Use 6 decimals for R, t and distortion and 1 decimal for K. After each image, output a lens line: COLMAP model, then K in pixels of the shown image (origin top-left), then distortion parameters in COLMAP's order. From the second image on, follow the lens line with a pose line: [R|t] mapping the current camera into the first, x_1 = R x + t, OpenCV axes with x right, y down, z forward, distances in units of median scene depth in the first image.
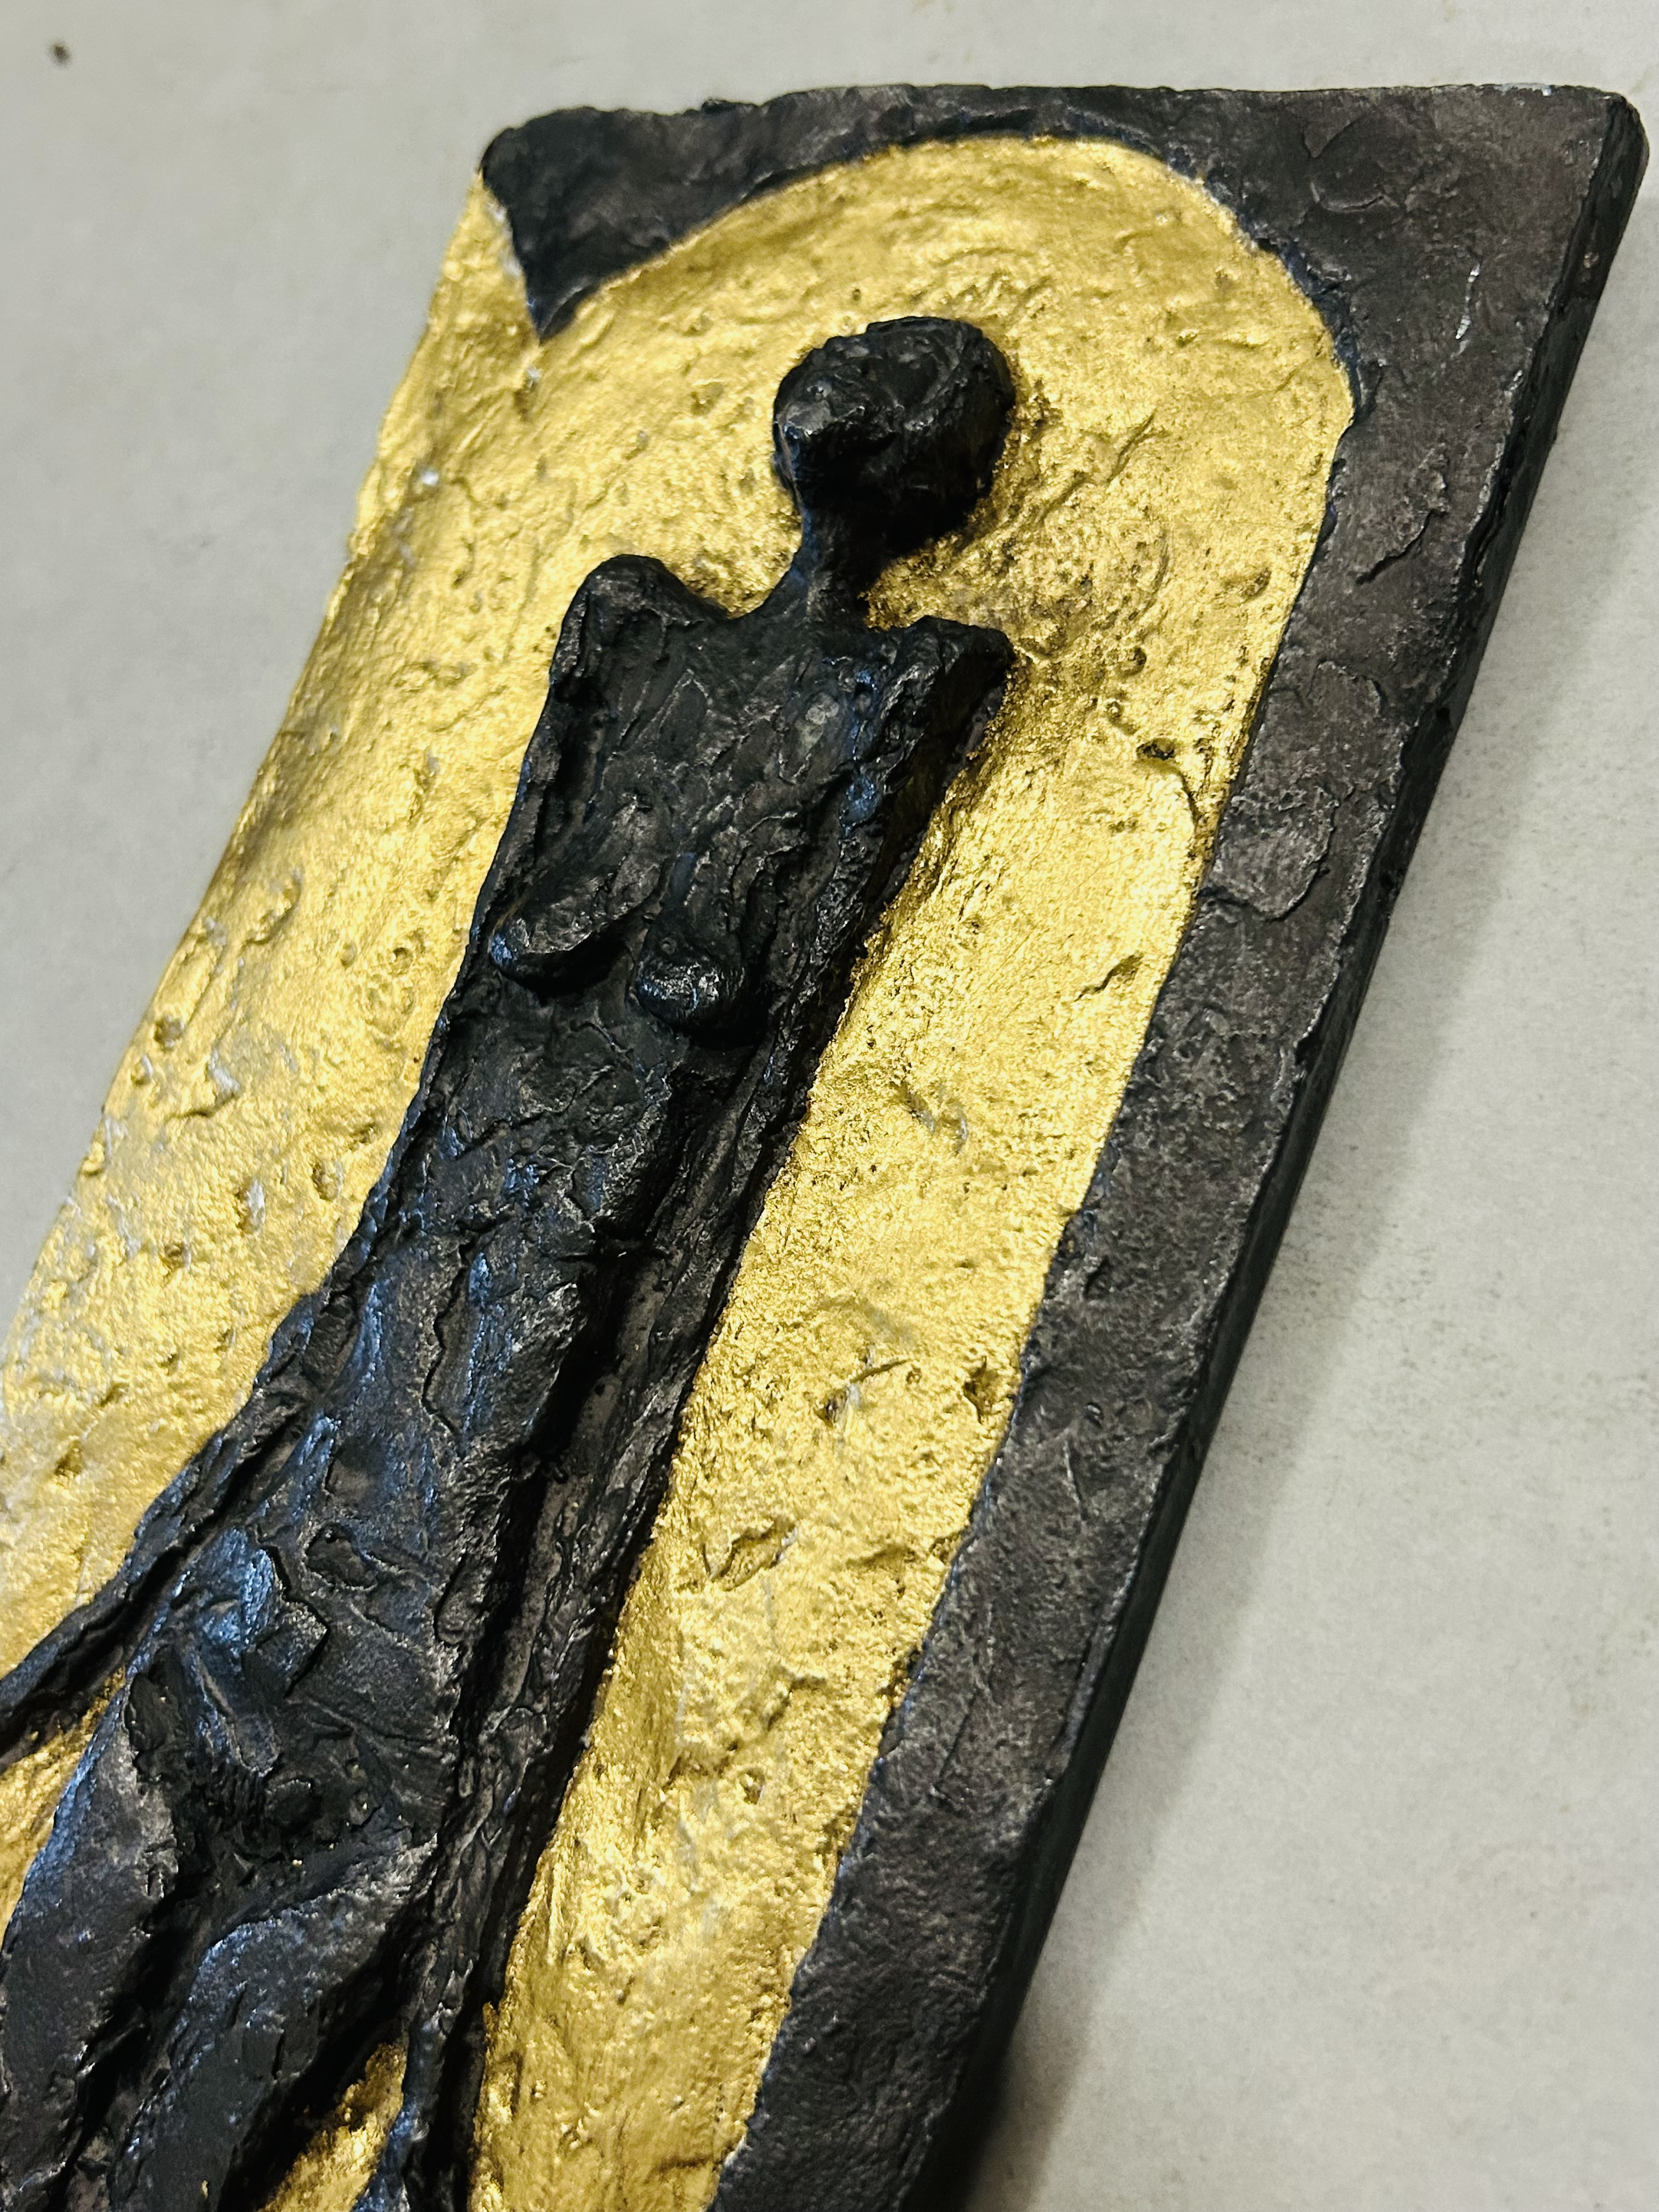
lens RADIAL K [[2270.5, 0, 822.7], [0, 2270.5, 1117.4], [0, 0, 1]] dist [0.136741, -0.433508]
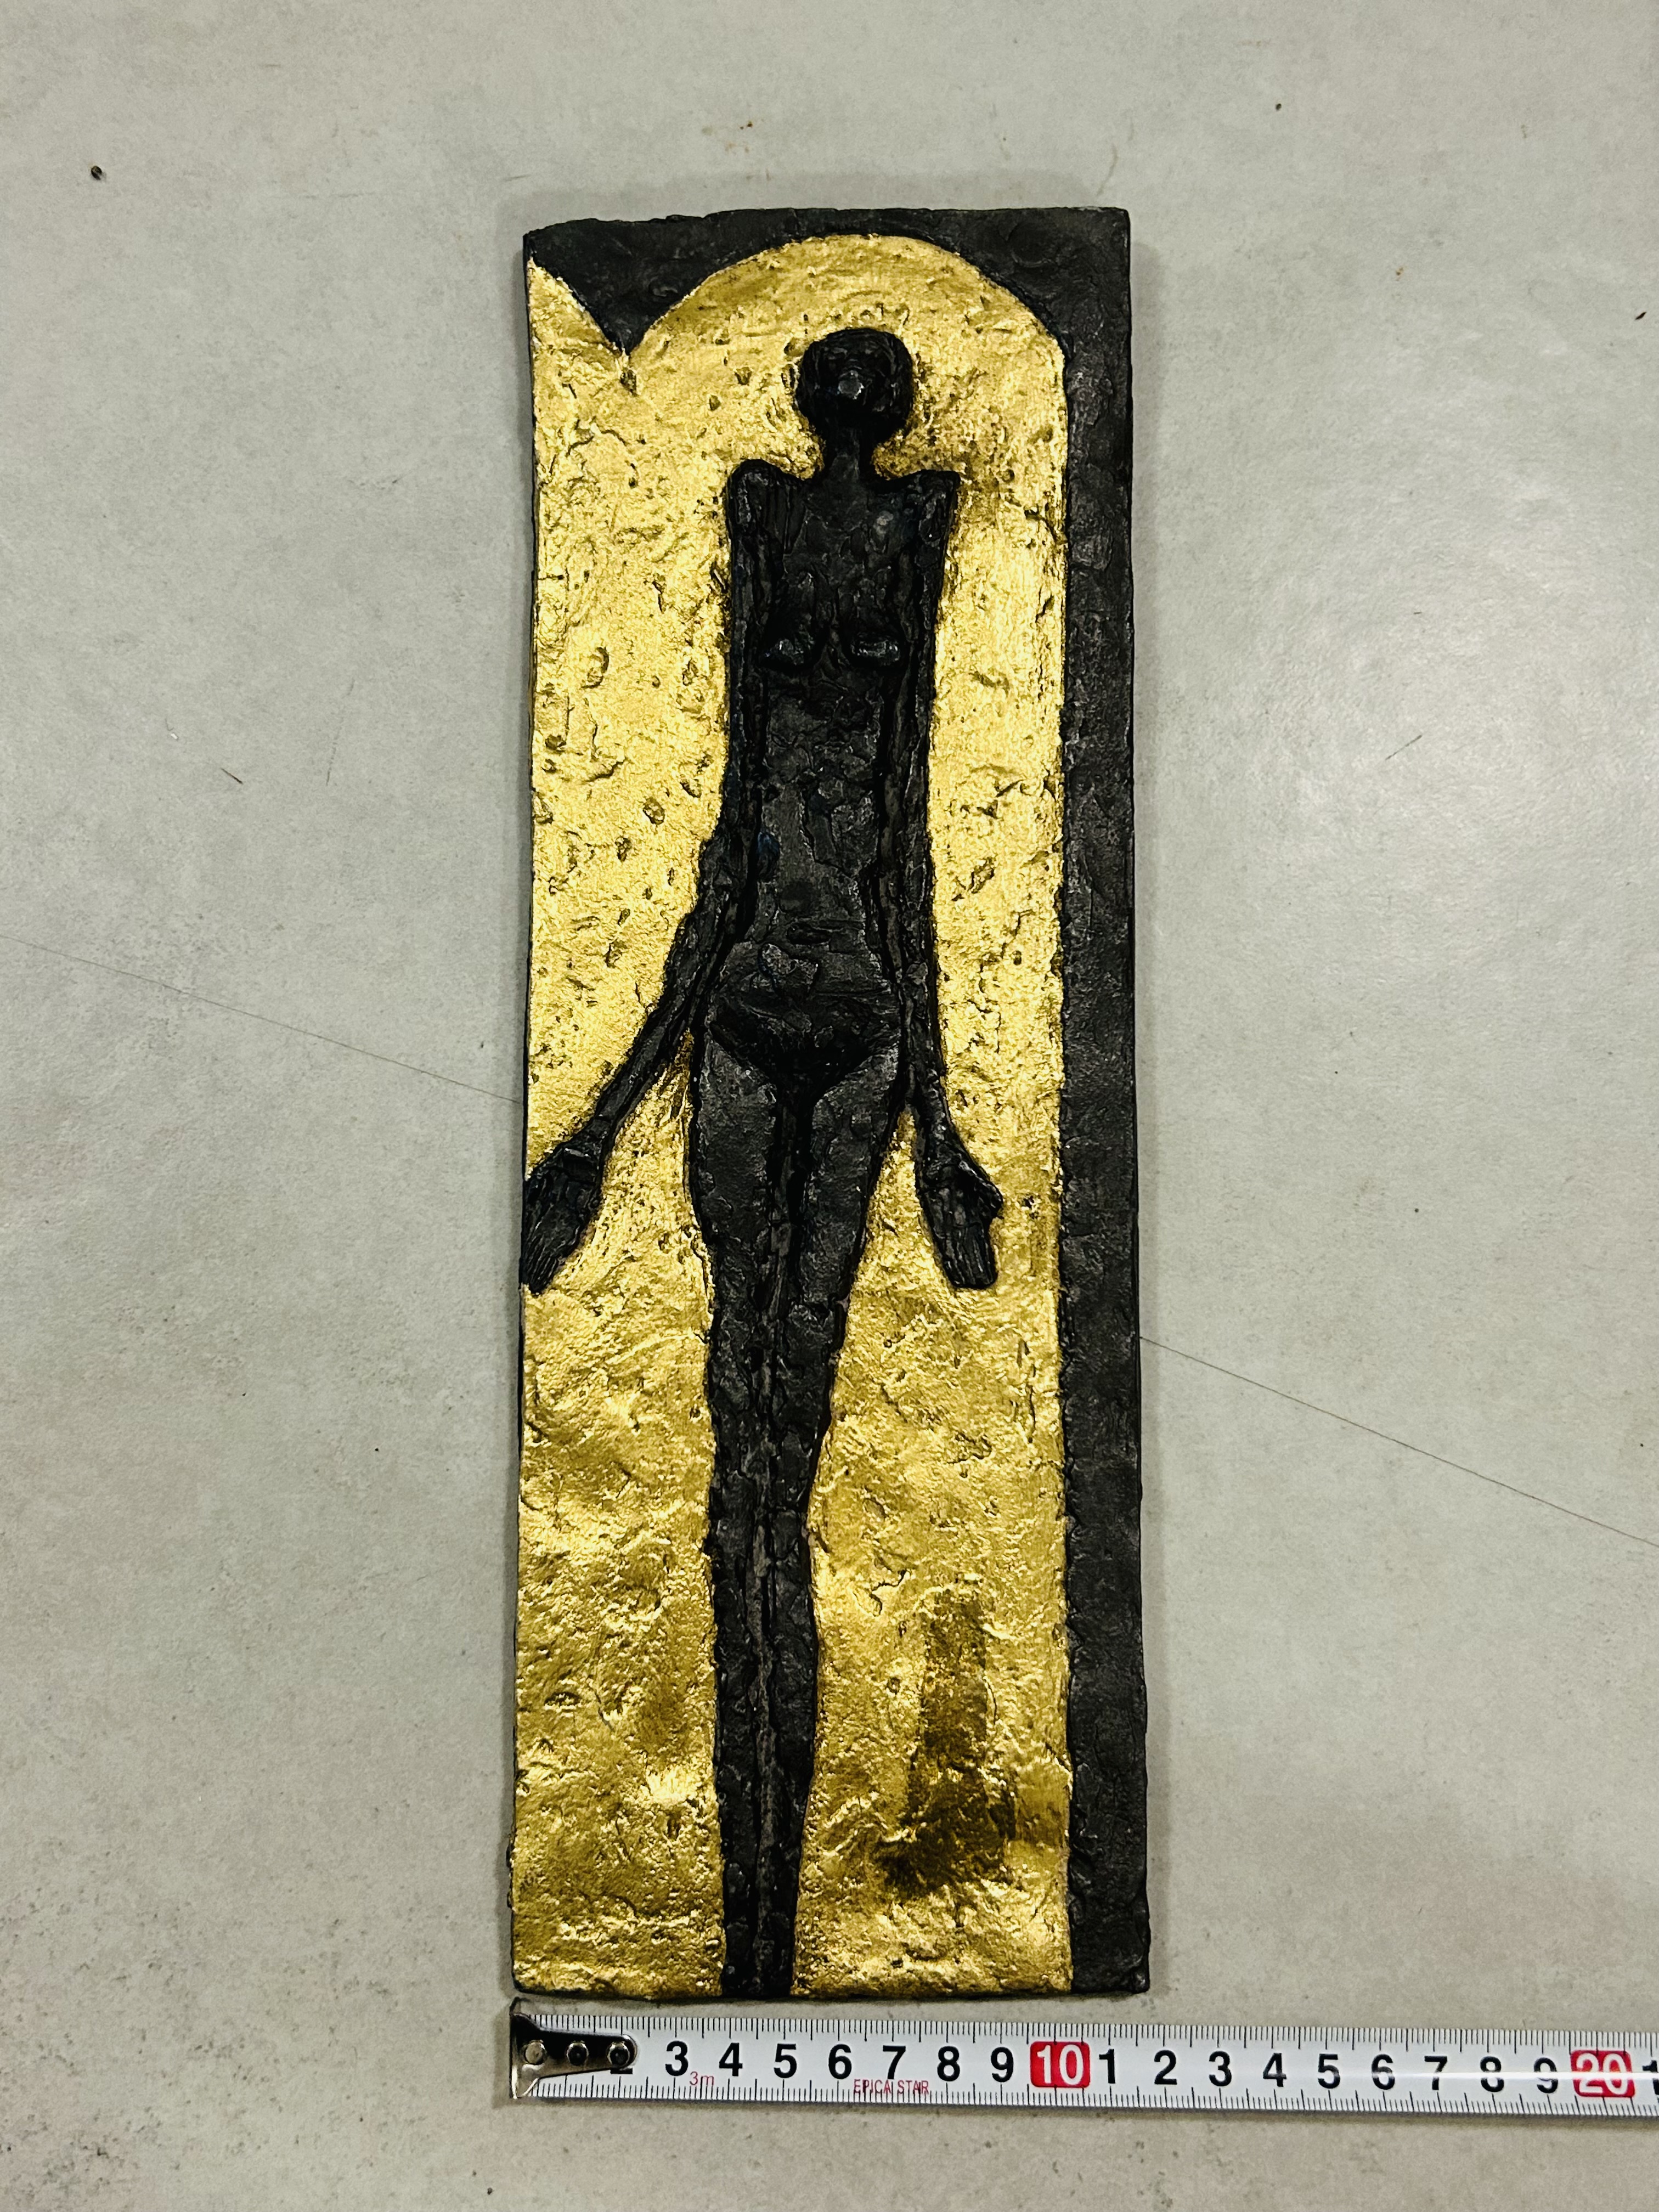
lens RADIAL K [[2222.8, 0, 827.4], [0, 2222.8, 1084.9], [0, 0, 1]] dist [0.121749, -0.360242]
pose [[0.827425, -0.294912, 0.477907, -1.269016], [0.230124, 0.954336, 0.190487, -0.079016], [-0.512261, -0.047636, 0.857508, -0.892320]]
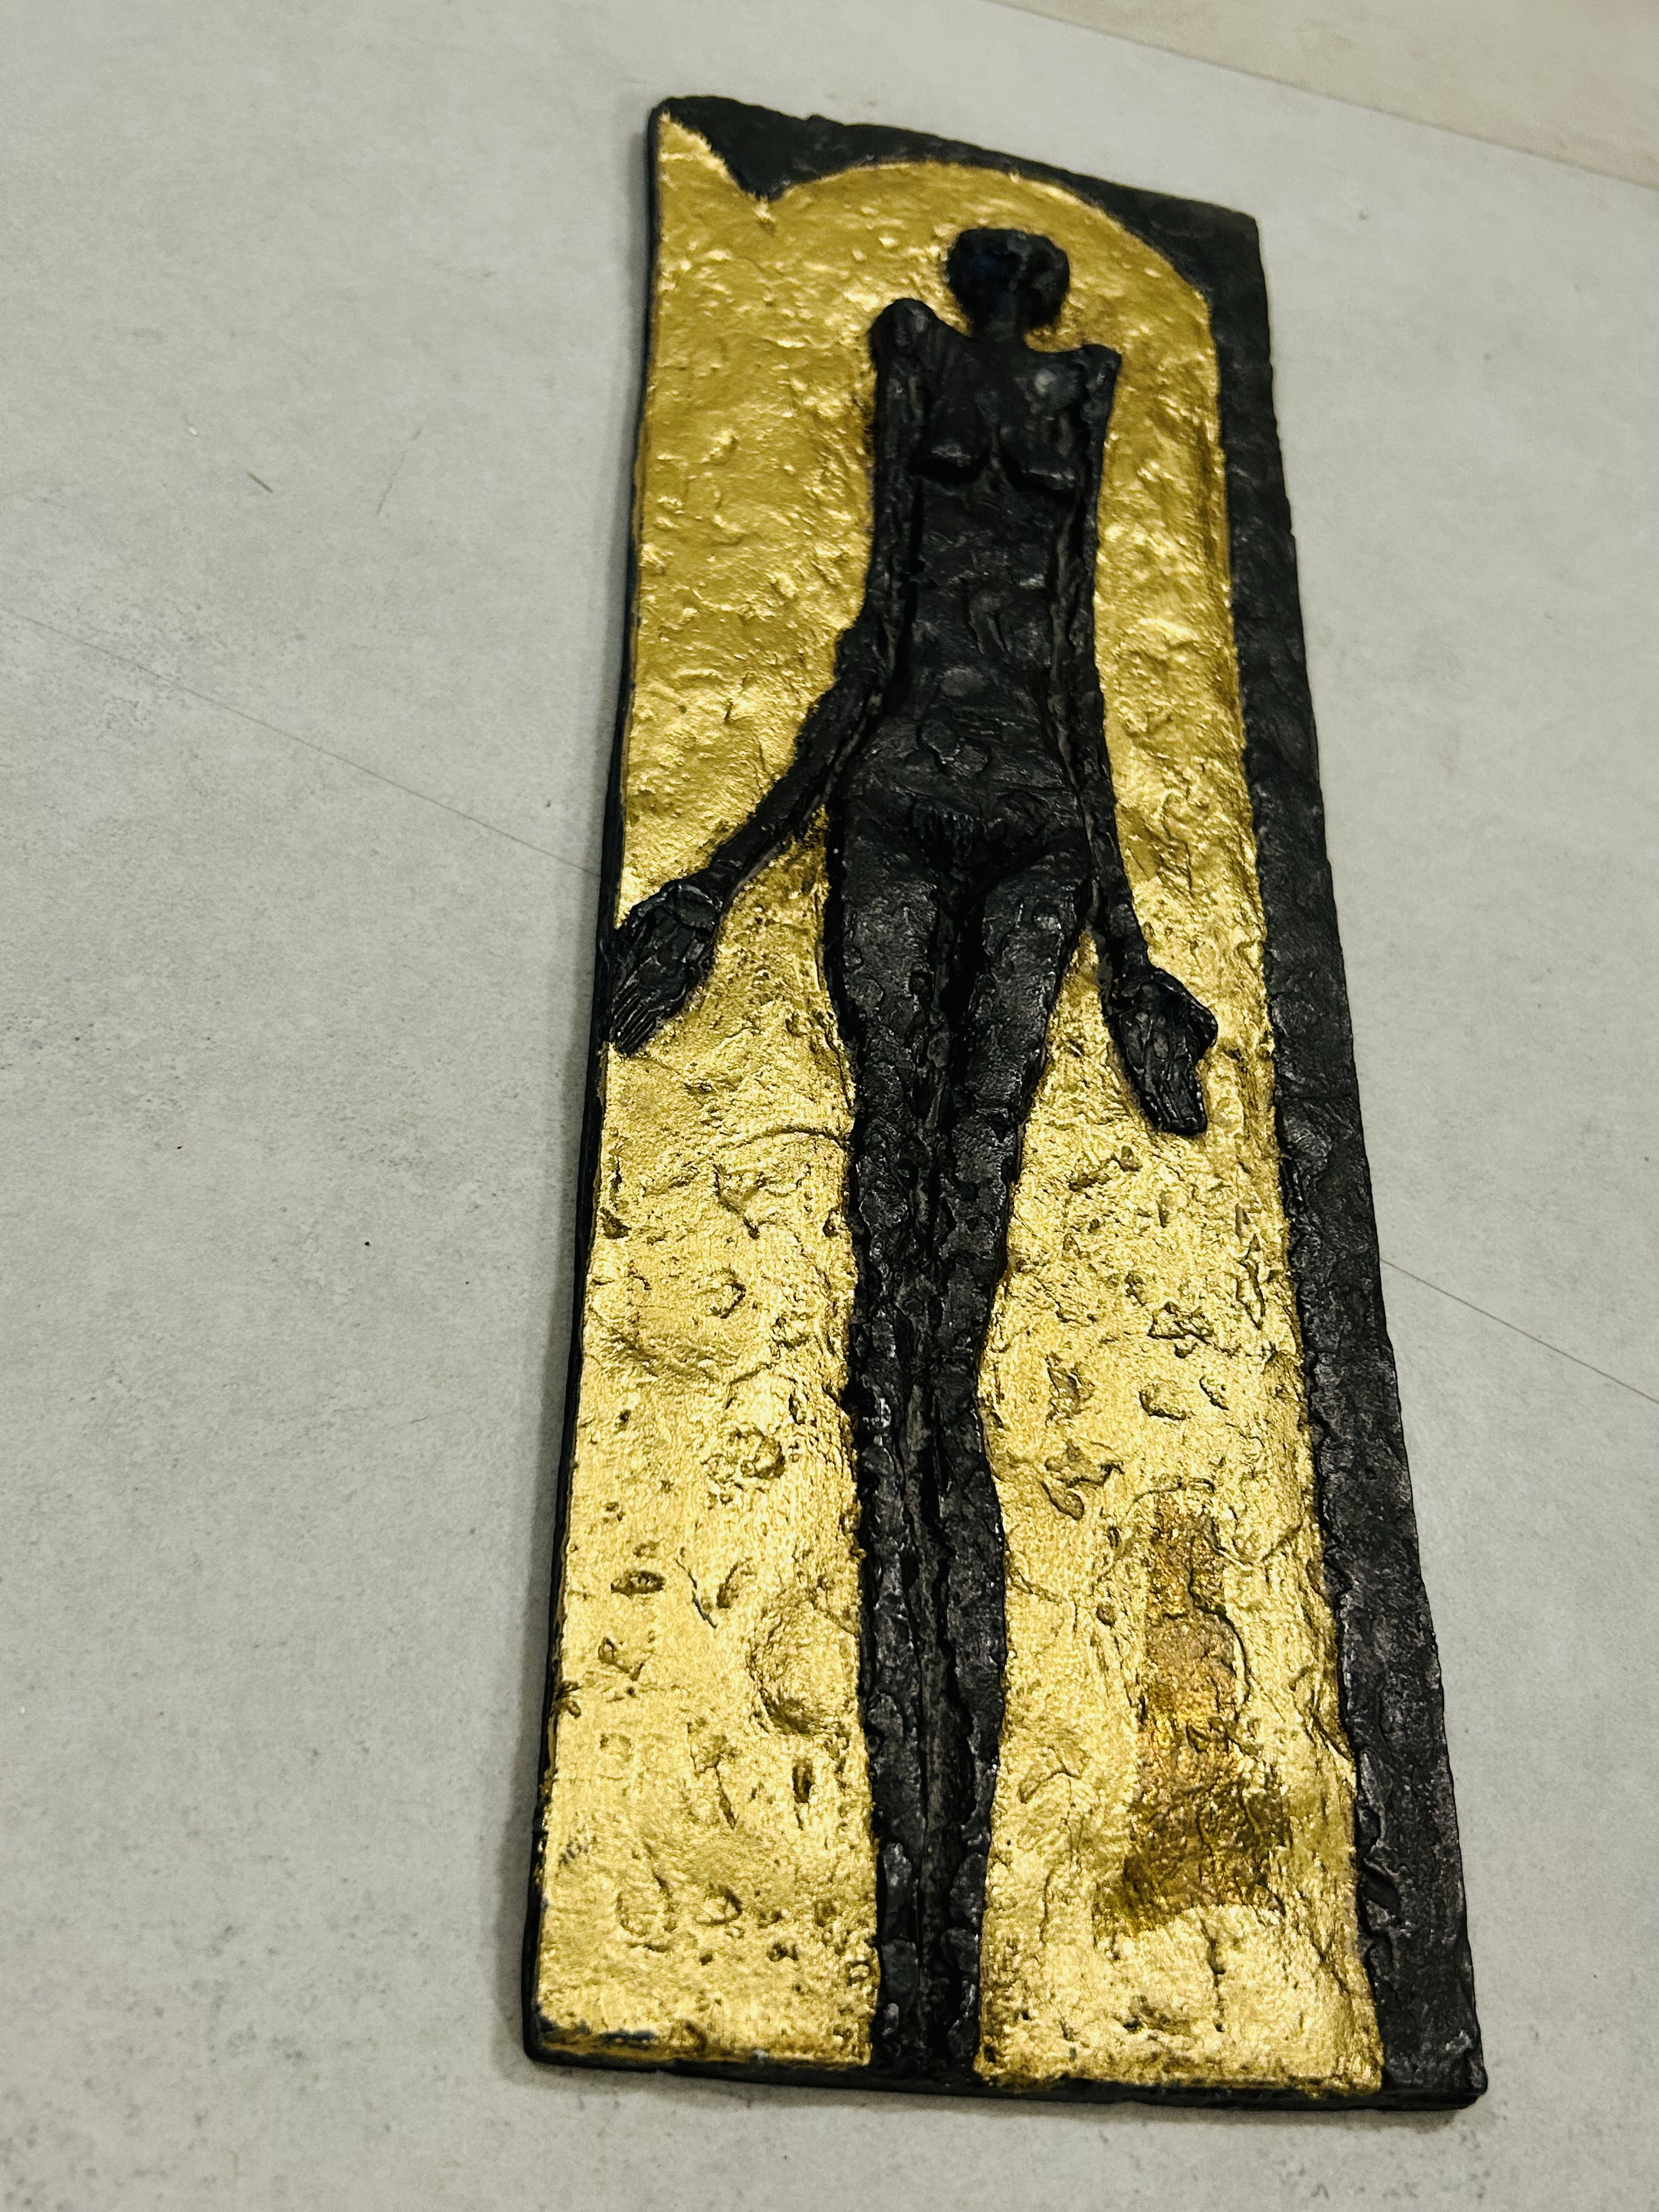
lens RADIAL K [[2231.9, 0, 838.6], [0, 2231.9, 1102.4], [0, 0, 1]] dist [0.108126, -0.329271]
pose [[0.689302, 0.036763, 0.723540, -1.570383], [0.139366, 0.973330, -0.182226, 0.800296], [-0.710942, 0.226446, 0.665795, -0.065154]]
